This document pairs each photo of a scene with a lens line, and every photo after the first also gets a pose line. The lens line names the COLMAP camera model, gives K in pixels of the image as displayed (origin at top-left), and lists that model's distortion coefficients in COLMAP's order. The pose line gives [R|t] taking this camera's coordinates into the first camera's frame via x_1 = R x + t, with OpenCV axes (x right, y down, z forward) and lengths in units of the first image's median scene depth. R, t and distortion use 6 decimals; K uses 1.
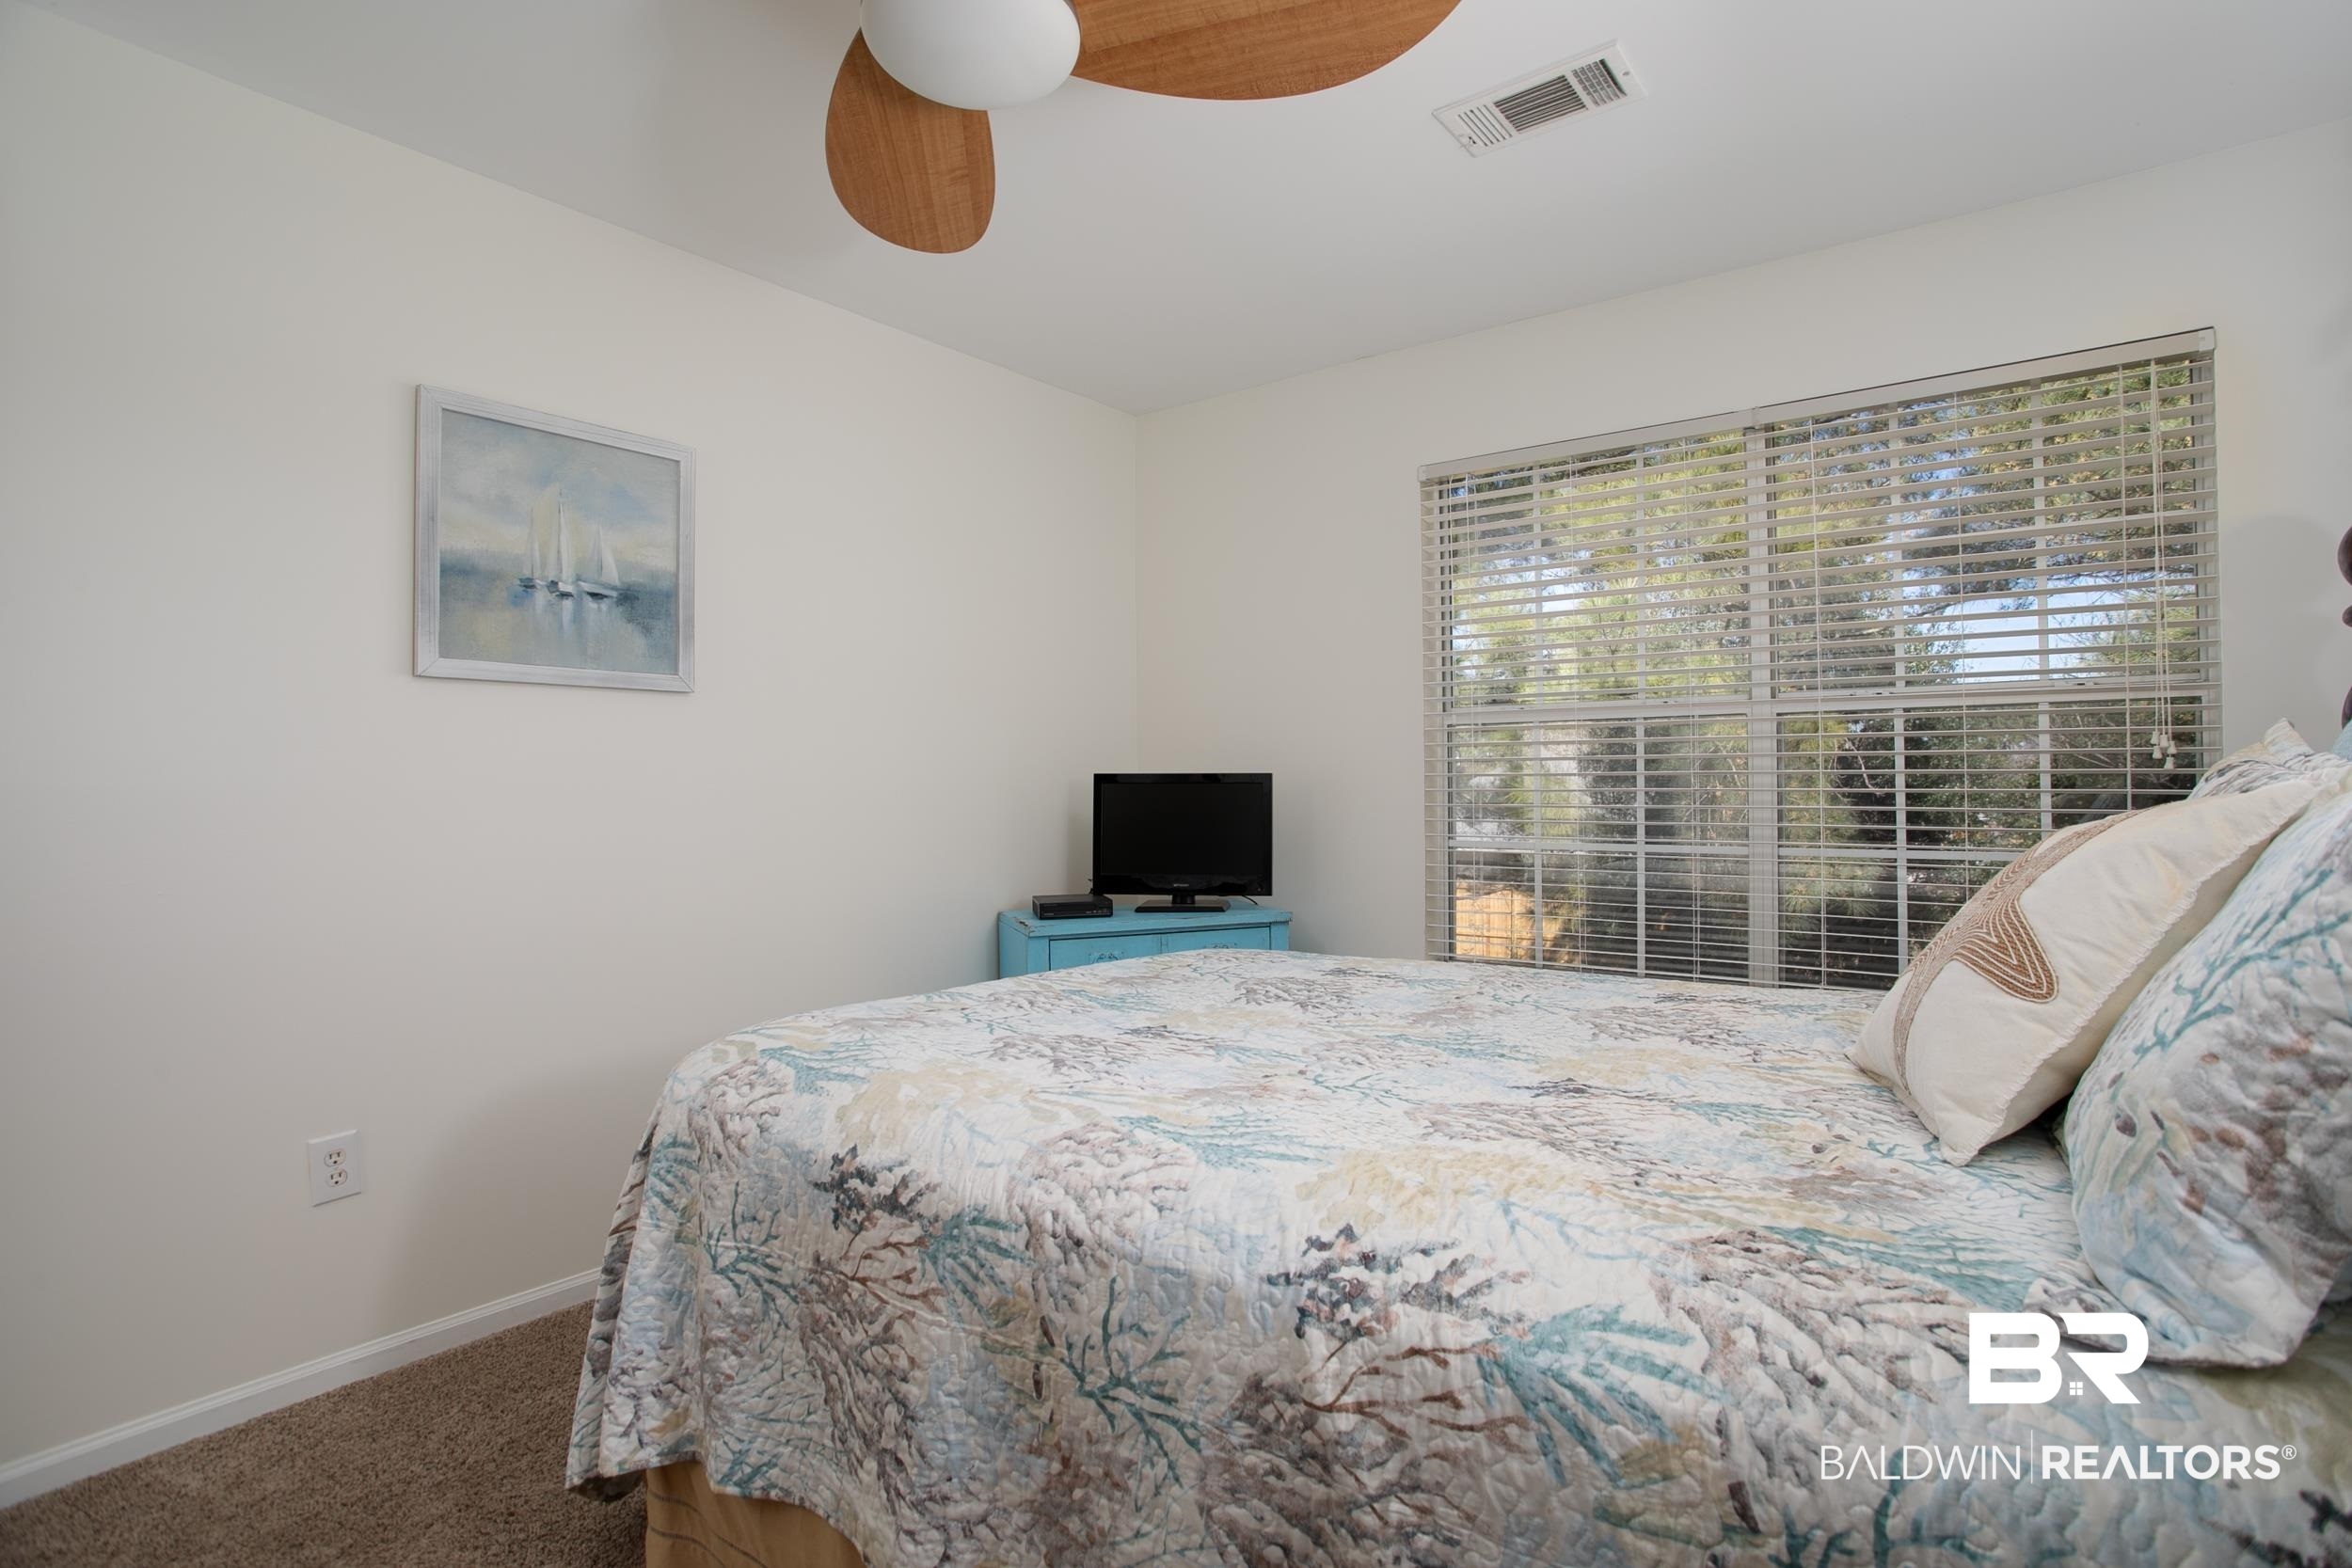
lens RADIAL K [[1149.7, 0, 1209.7], [0, 1149.7, 771.0], [0, 0, 1]] dist [-0.055244, 0.017238]
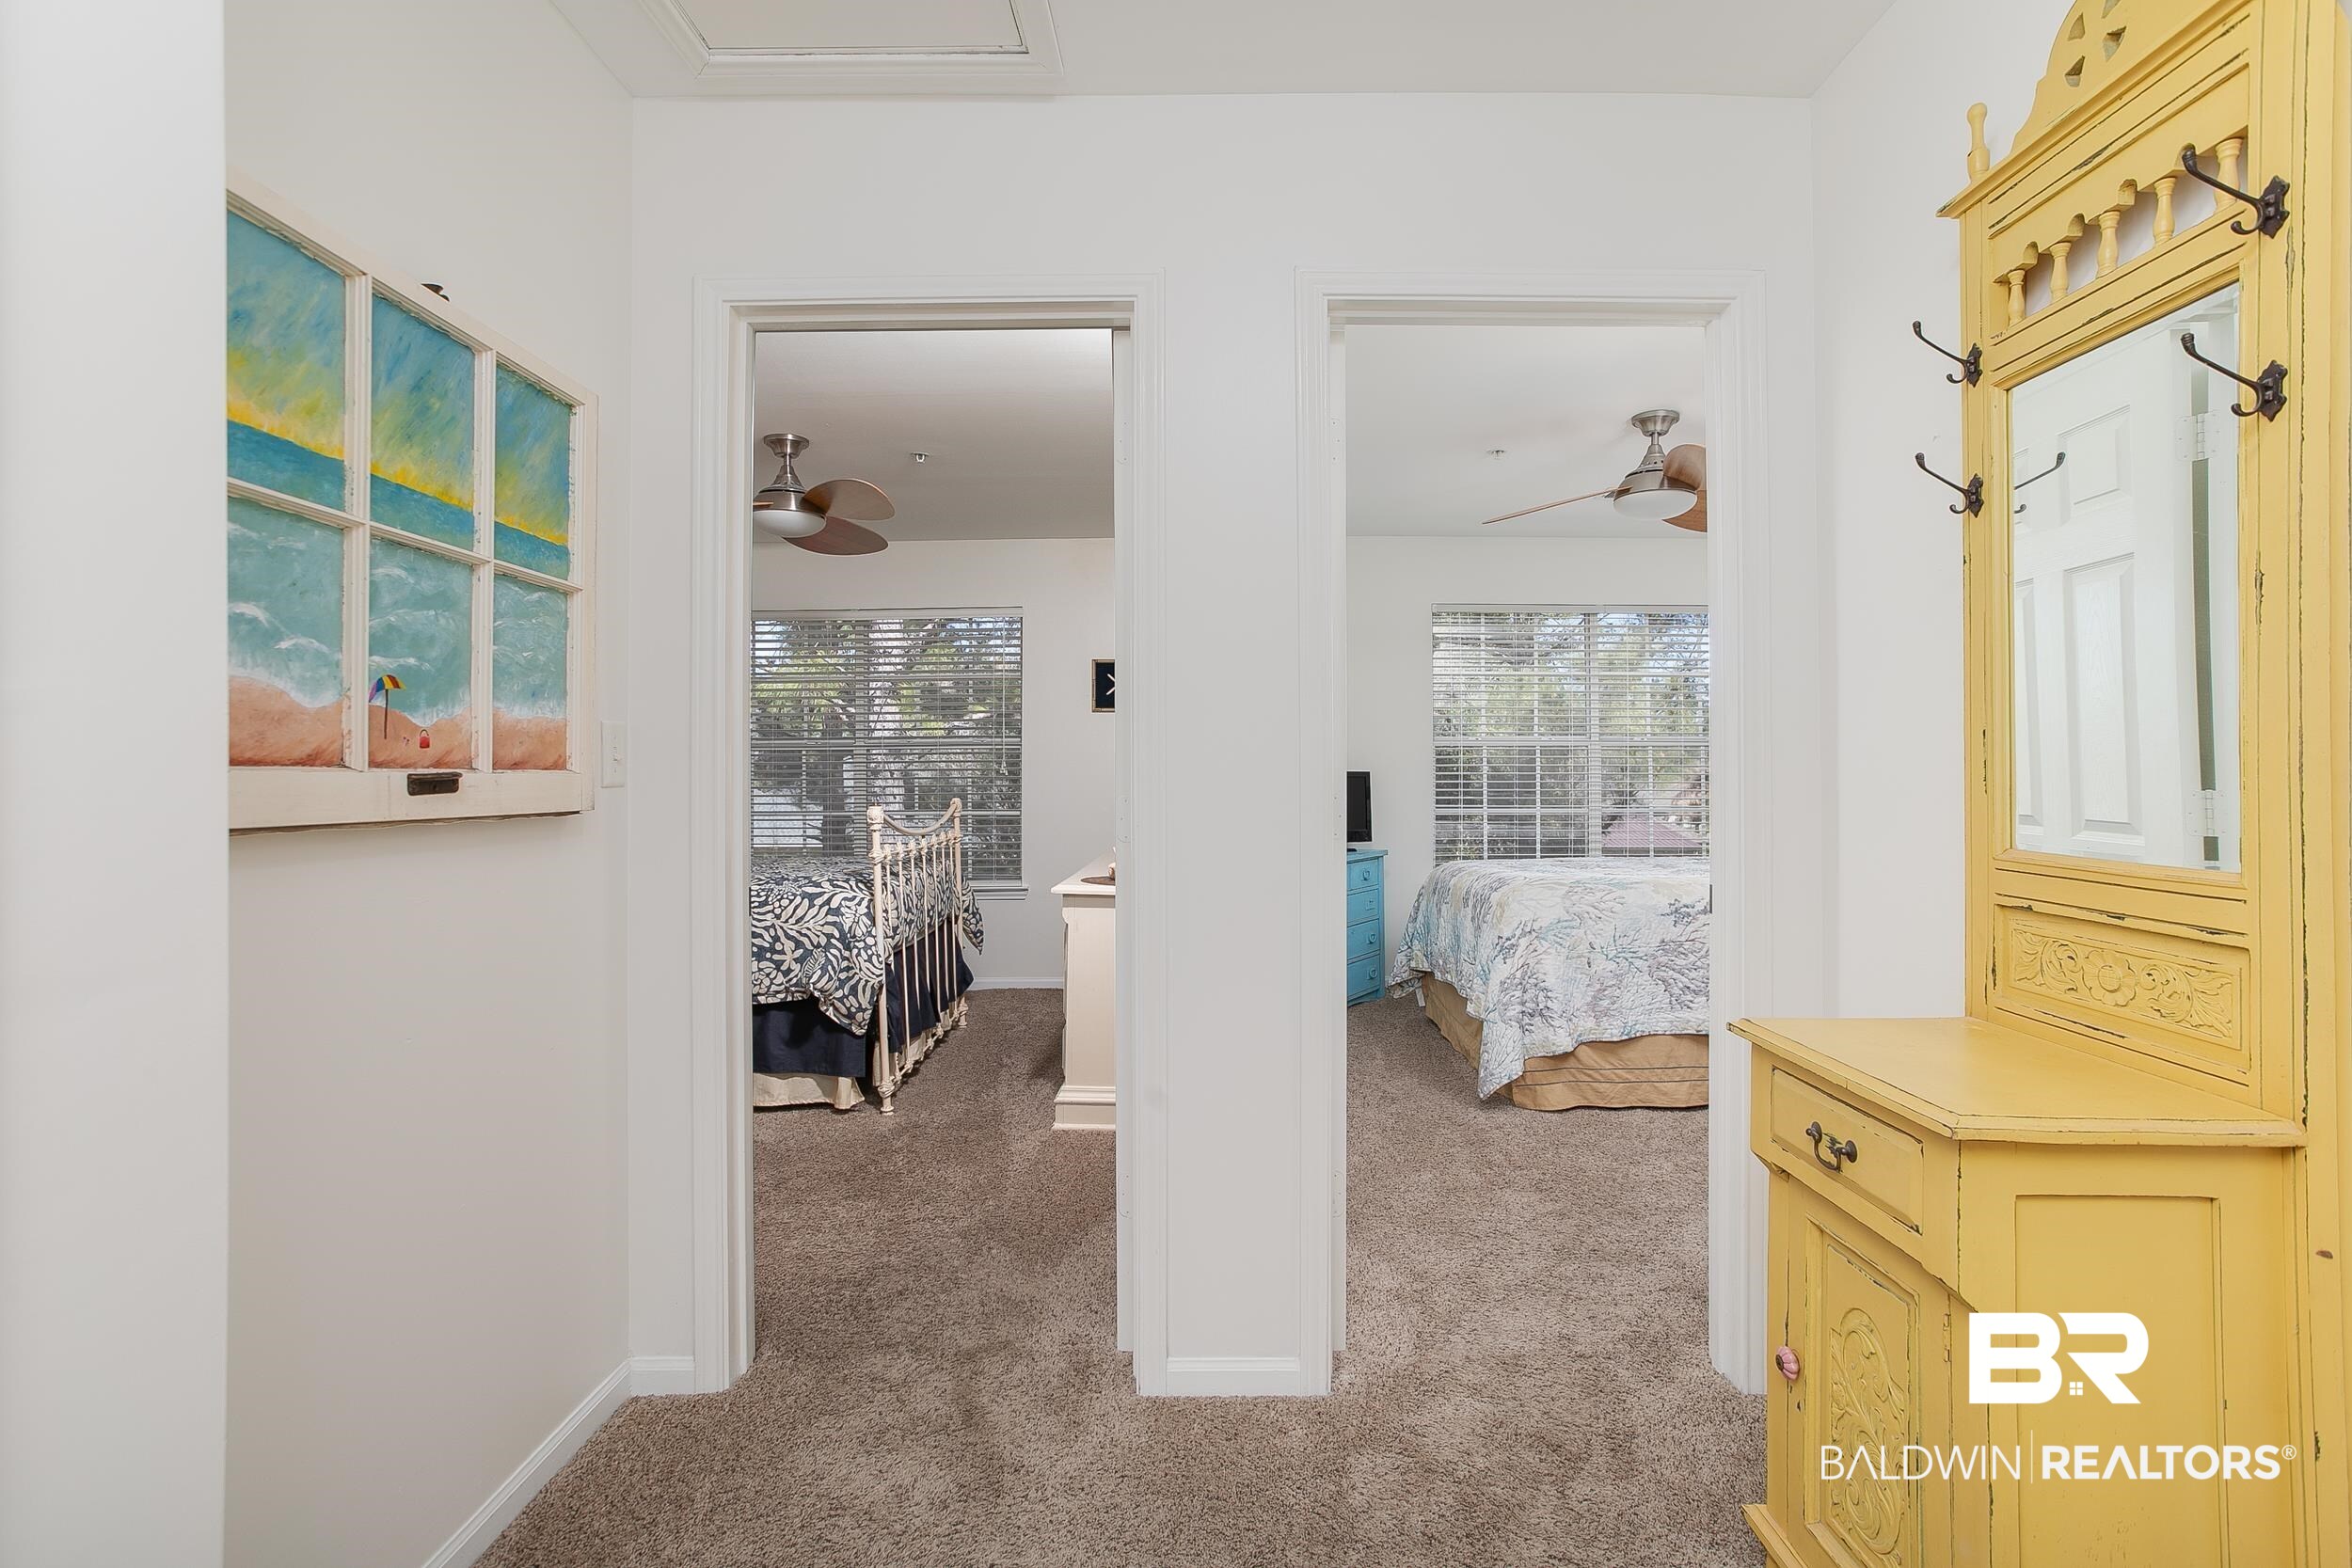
lens RADIAL K [[1149.7, 0, 1209.7], [0, 1149.7, 771.0], [0, 0, 1]] dist [-0.055244, 0.017238]
pose [[0.794592, 0.005125, 0.607122, -3.172395], [-0.007263, 0.999973, 0.001064, 0.004998], [-0.607100, -0.005255, 0.794608, -0.627555]]
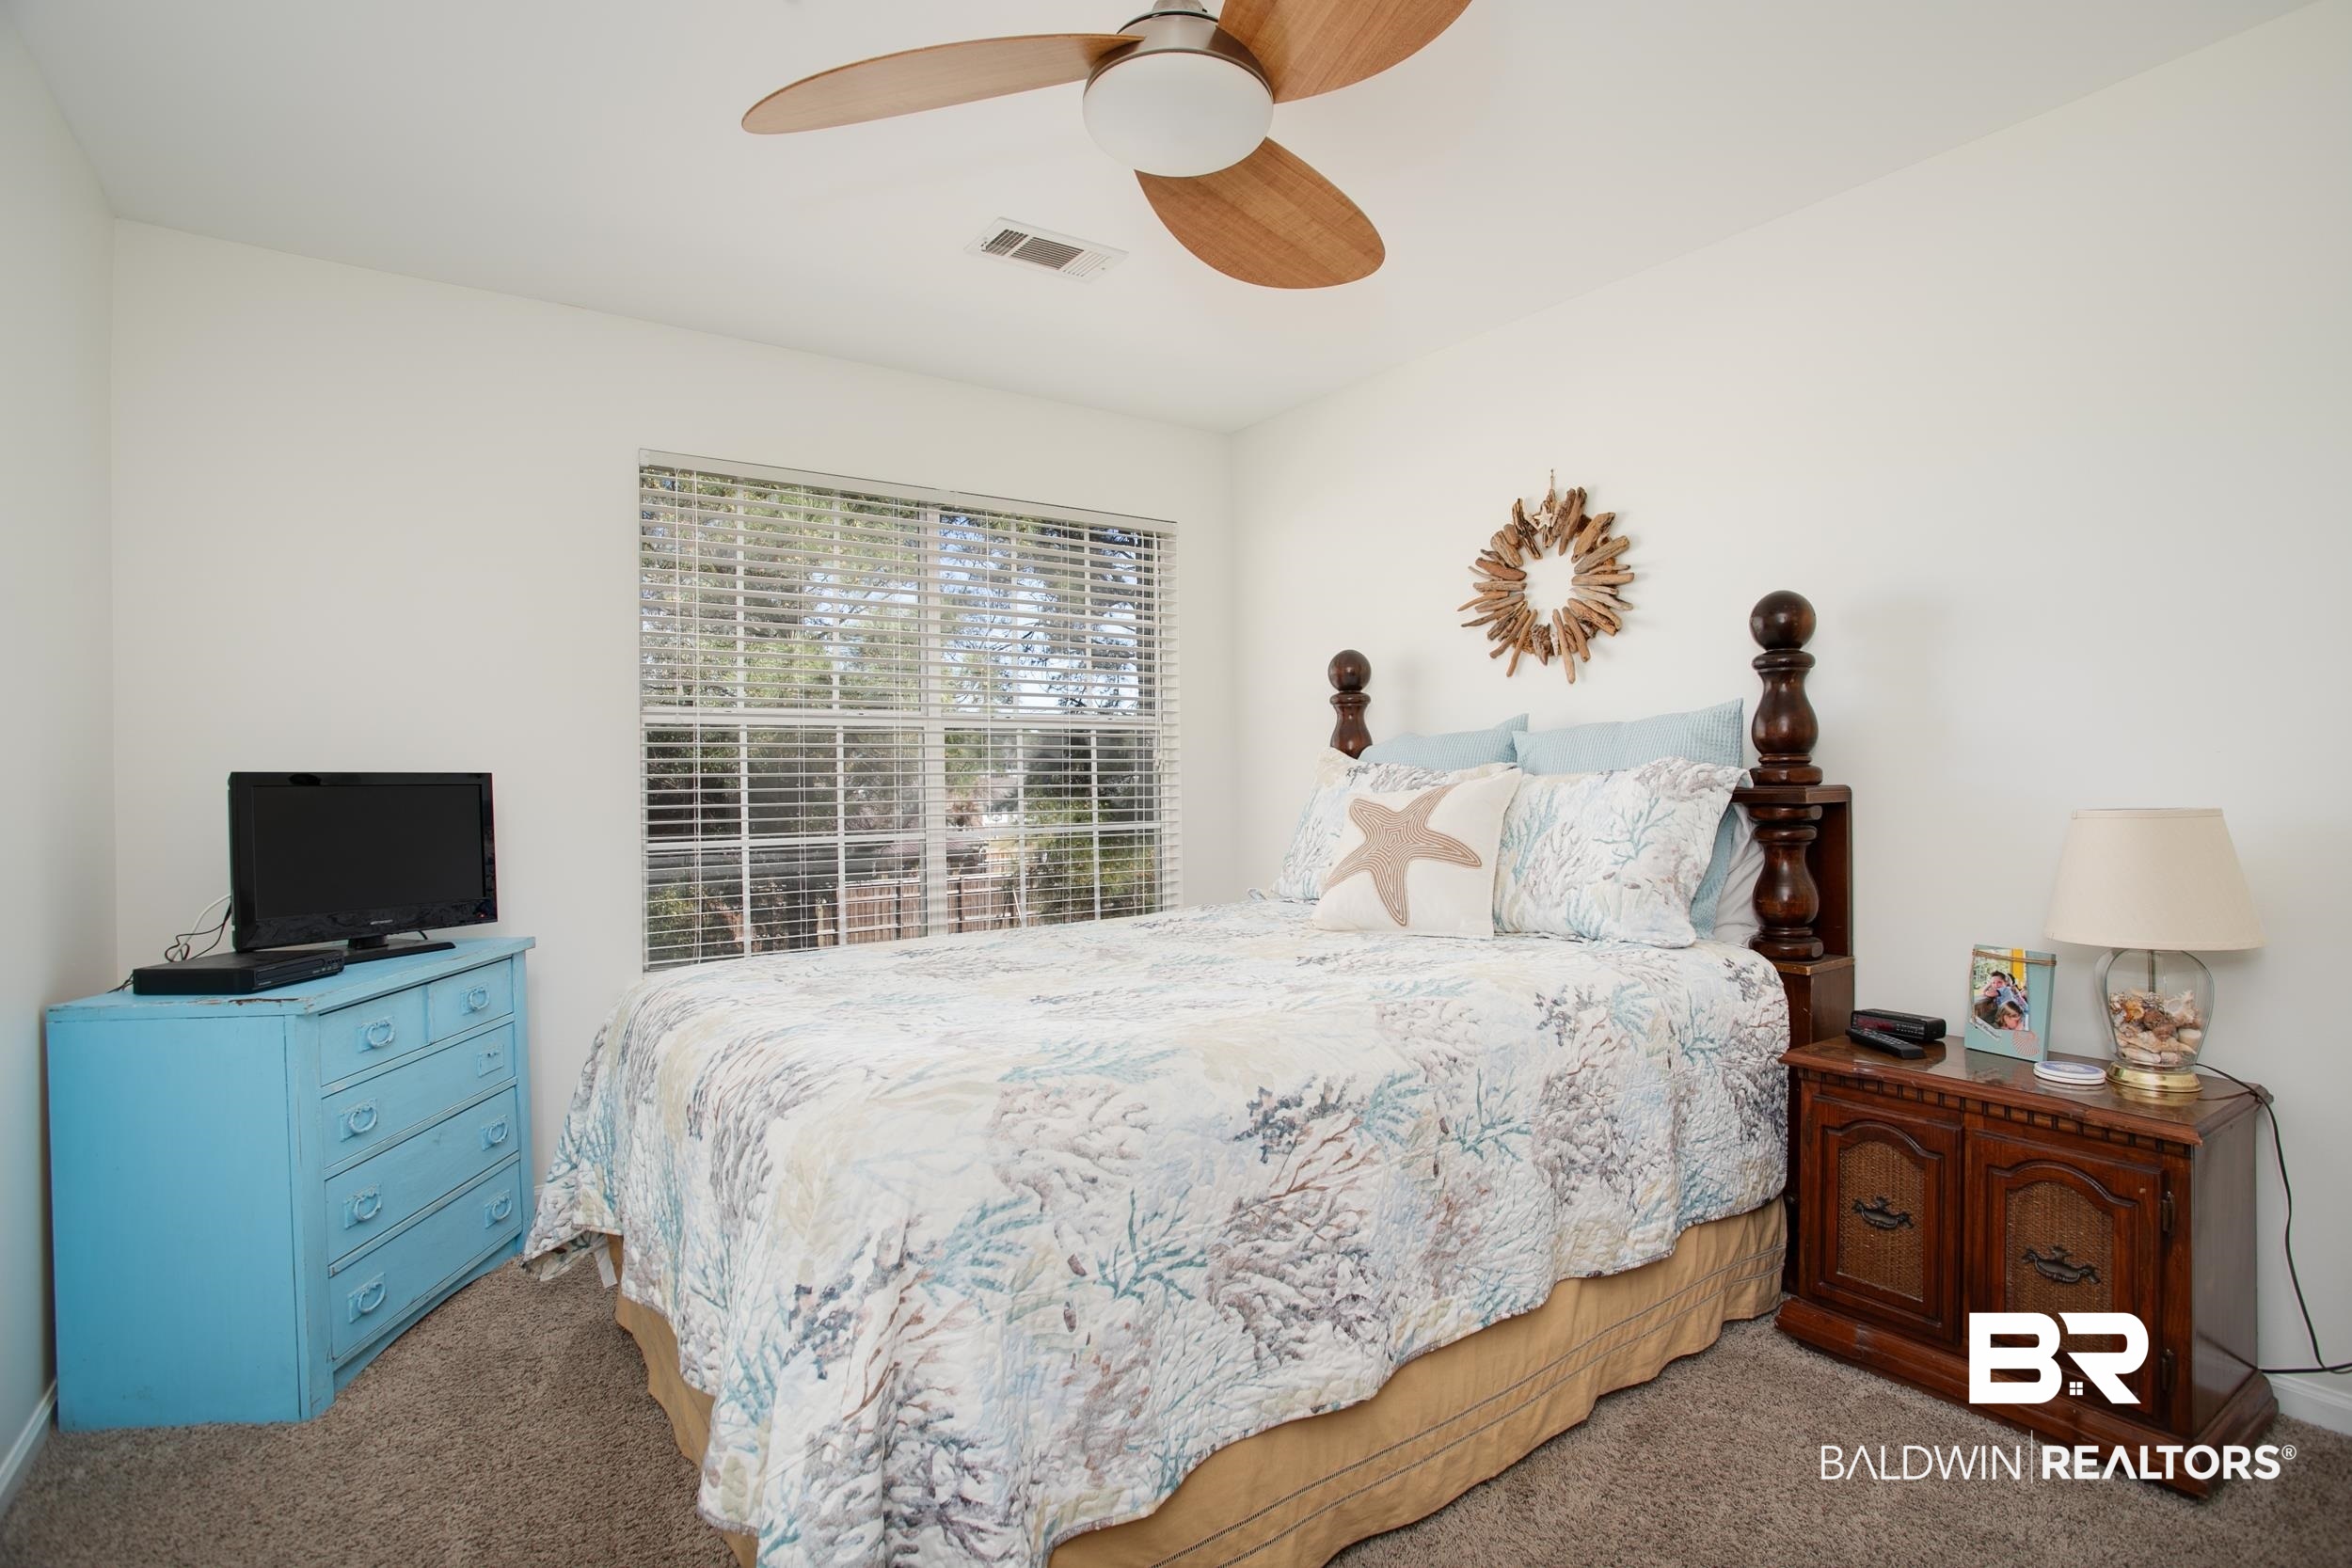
lens RADIAL K [[1149.7, 0, 1209.7], [0, 1149.7, 771.0], [0, 0, 1]] dist [-0.055244, 0.017238]
pose [[0.290837, 0.002799, 0.956769, -1.490372], [0.002786, 0.999989, -0.003772, 0.013811], [-0.956769, 0.003762, 0.290826, 0.738295]]
